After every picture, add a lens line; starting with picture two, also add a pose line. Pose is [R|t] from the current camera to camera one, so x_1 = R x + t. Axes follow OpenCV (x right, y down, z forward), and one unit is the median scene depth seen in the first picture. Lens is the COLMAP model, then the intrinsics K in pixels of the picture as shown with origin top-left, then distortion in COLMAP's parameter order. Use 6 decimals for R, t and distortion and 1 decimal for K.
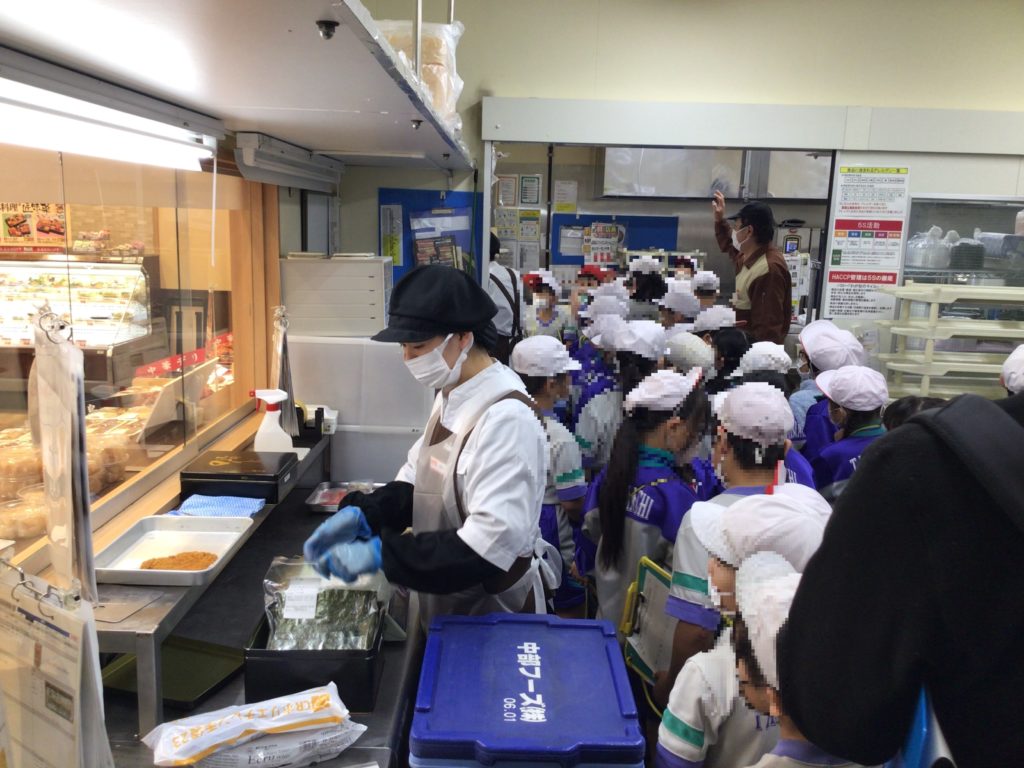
lens RADIAL K [[909.7, 0, 511.4], [0, 909.7, 384.5], [0, 0, 1]] dist [0.000351, -0.000025]
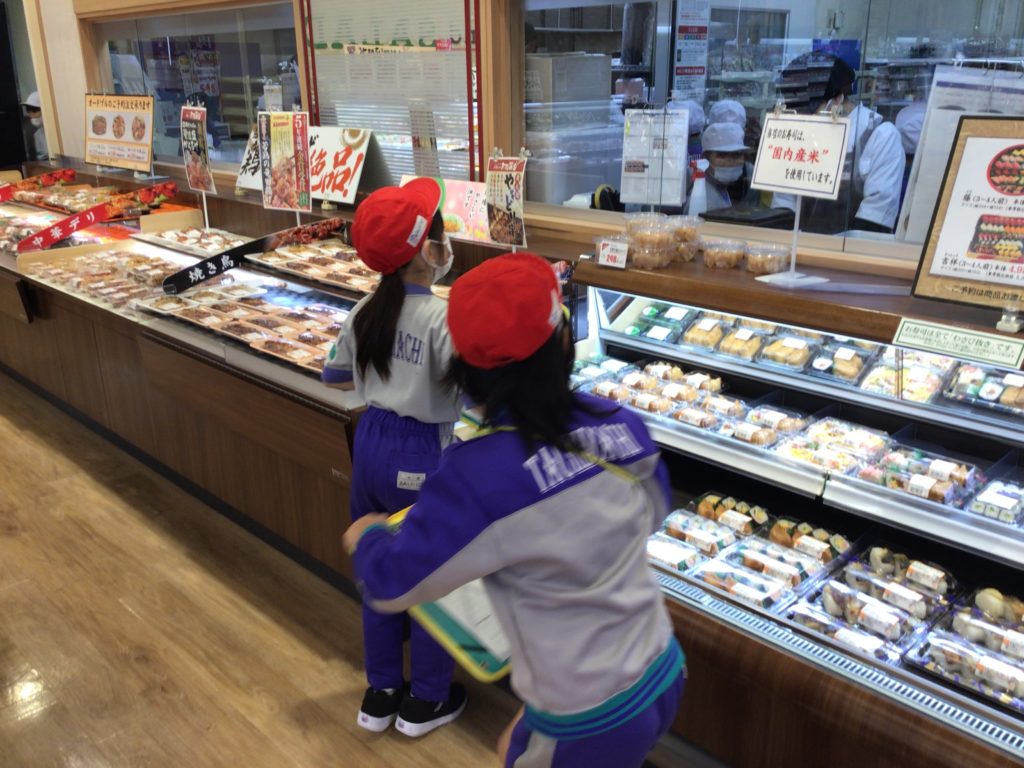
lens RADIAL K [[909.7, 0, 511.9], [0, 909.7, 383.4], [0, 0, 1]] dist [0.000351, -0.000025]
pose [[0.704106, -0.270048, 0.656741, -0.821202], [0.158342, 0.961286, 0.225513, -0.017363], [-0.692215, -0.054795, 0.719608, 0.181682]]
